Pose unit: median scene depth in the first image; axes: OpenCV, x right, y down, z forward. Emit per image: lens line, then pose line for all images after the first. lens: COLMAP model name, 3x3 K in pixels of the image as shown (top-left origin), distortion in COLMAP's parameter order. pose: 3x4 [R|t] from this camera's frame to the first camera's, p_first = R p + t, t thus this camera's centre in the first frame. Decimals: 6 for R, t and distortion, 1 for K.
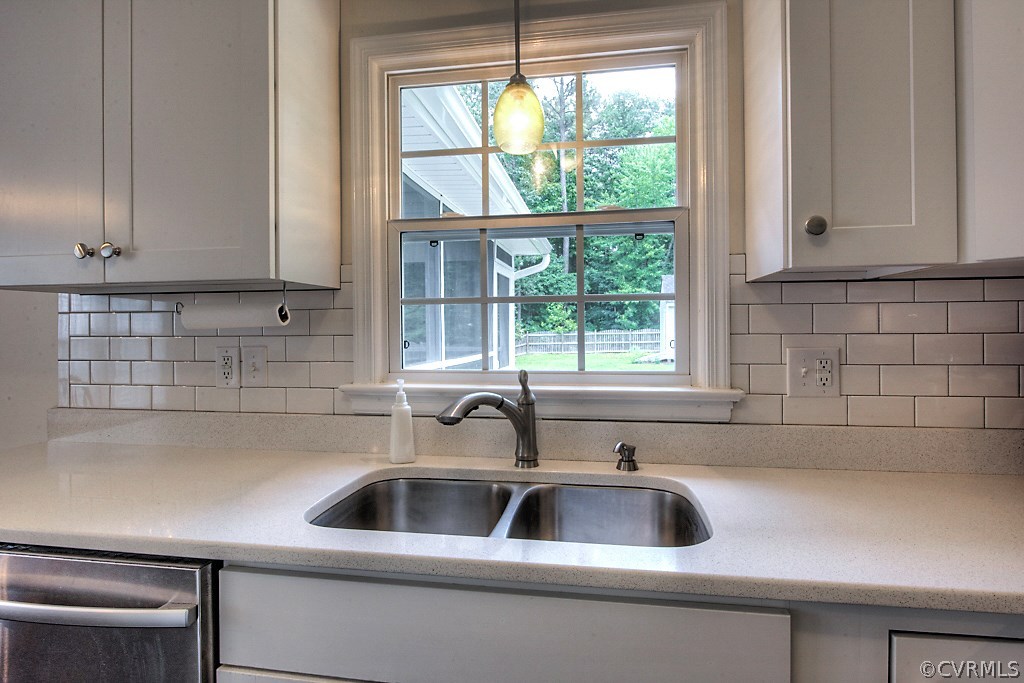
lens RADIAL K [[519.1, 0, 515.7], [0, 519.1, 331.9], [0, 0, 1]] dist [-0.011994, -0.000612]
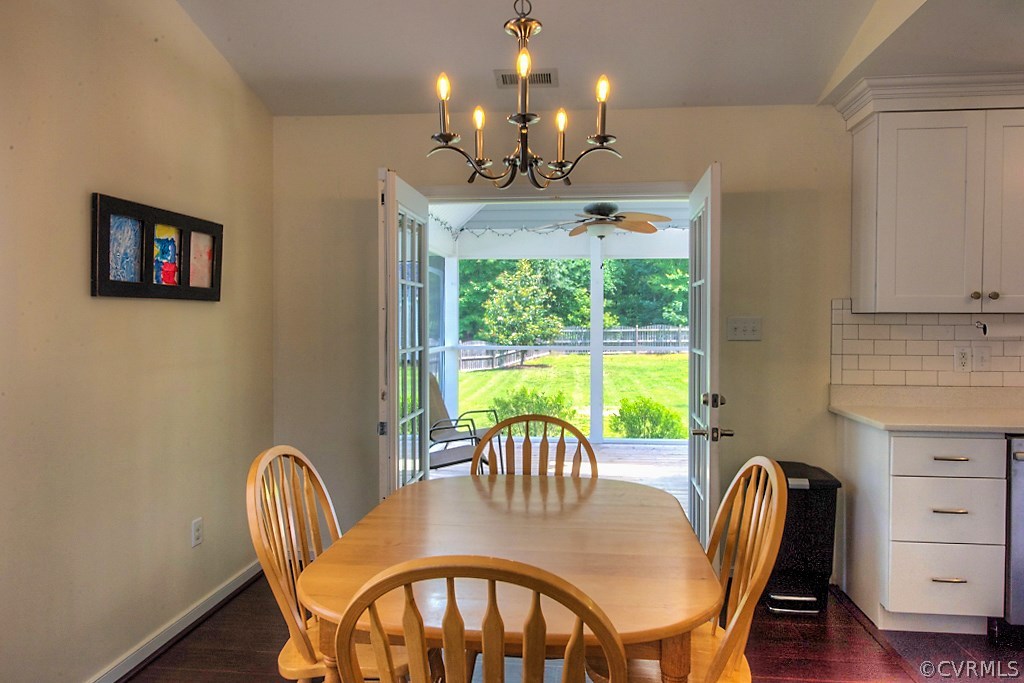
lens RADIAL K [[684.9, 0, 518.5], [0, 684.9, 329.1], [0, 0, 1]] dist [0.000802, -0.002141]
pose [[0.998171, 0.009857, 0.059638, -2.298992], [-0.010139, 0.999939, 0.004436, -0.025340], [-0.059590, -0.005033, 0.998210, -1.195270]]
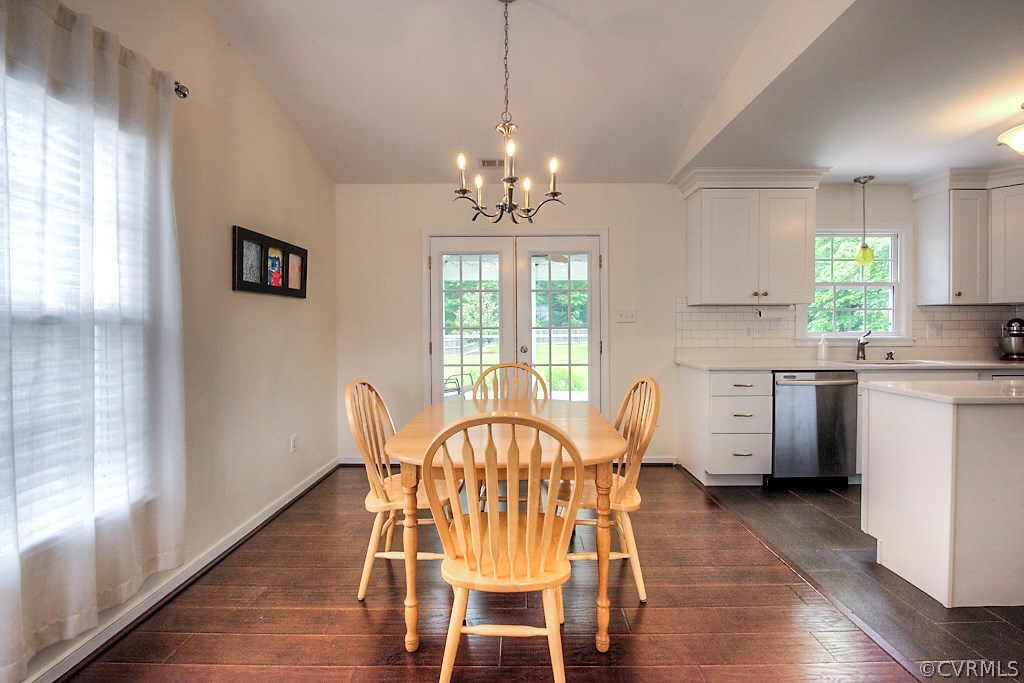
lens RADIAL K [[439.3, 0, 516.6], [0, 439.3, 331.1], [0, 0, 1]] dist [-0.016589, -0.001297]
pose [[0.988242, 0.001148, 0.152895, -2.406984], [-0.001927, 0.999986, 0.004949, 0.060571], [-0.152887, -0.005185, 0.988230, -1.313415]]
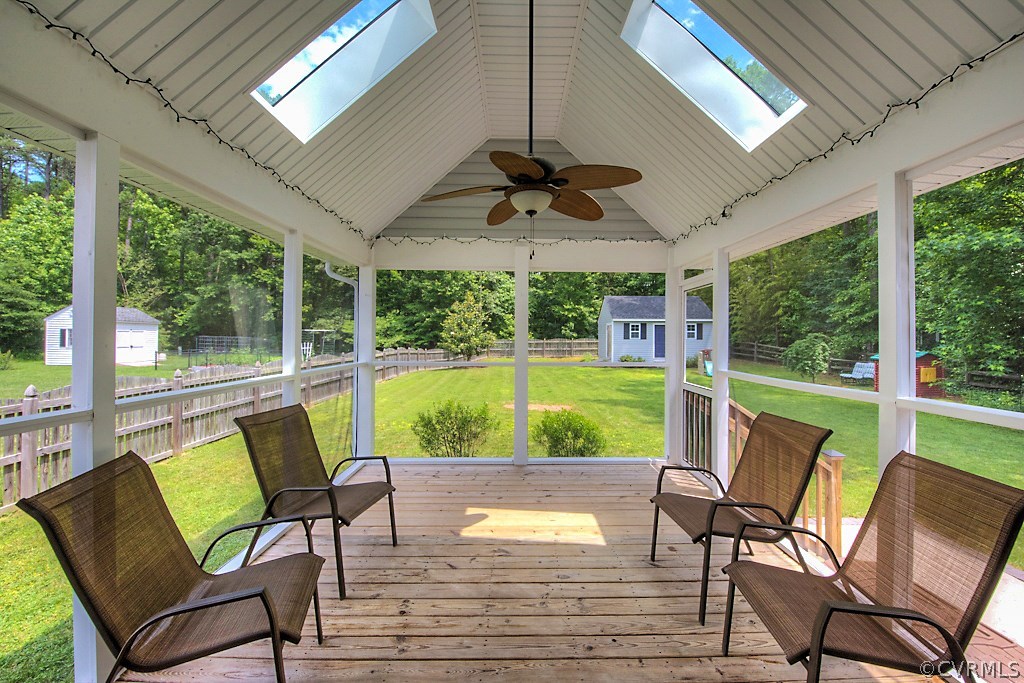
lens RADIAL K [[412.3, 0, 516.9], [0, 412.3, 335.4], [0, 0, 1]] dist [-0.015757, -0.002387]
pose [[0.985518, 0.015421, 0.168867, -1.889712], [-0.014138, 0.999861, -0.008799, -0.047966], [-0.168980, 0.006285, 0.985599, 1.268375]]
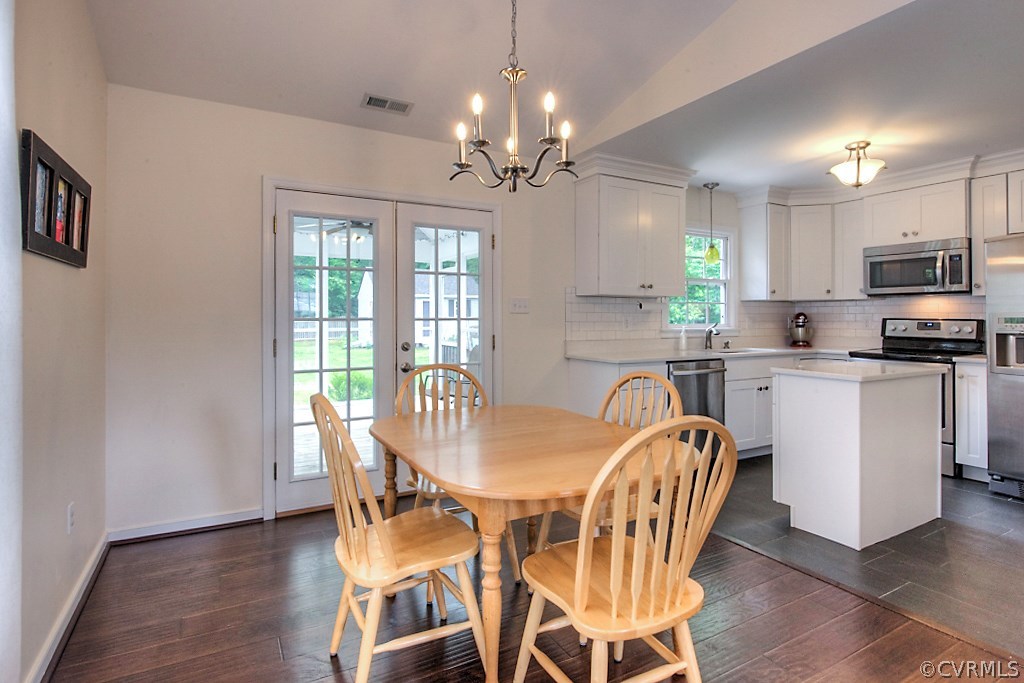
lens RADIAL K [[526.4, 0, 517.7], [0, 526.4, 314.2], [0, 0, 1]] dist [-0.007039, -0.003126]
pose [[0.780575, 0.011173, 0.624962, -3.101740], [-0.003344, 0.999901, -0.013700, 0.062776], [-0.625053, 0.008605, 0.780535, -0.972079]]
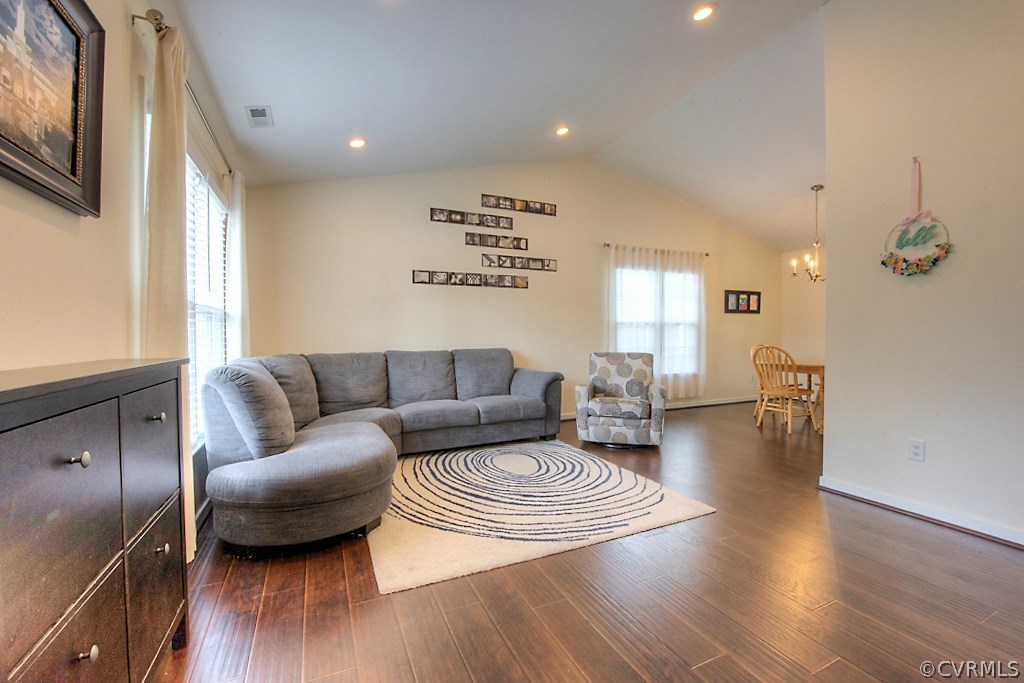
lens RADIAL K [[422.3, 0, 523.1], [0, 422.3, 342.7], [0, 0, 1]] dist [-0.014449, -0.001200]
pose [[0.566362, 0.022591, -0.823847, -0.720596], [-0.007209, 0.999722, 0.022459, 0.144396], [0.824125, -0.006781, 0.566368, -3.836544]]
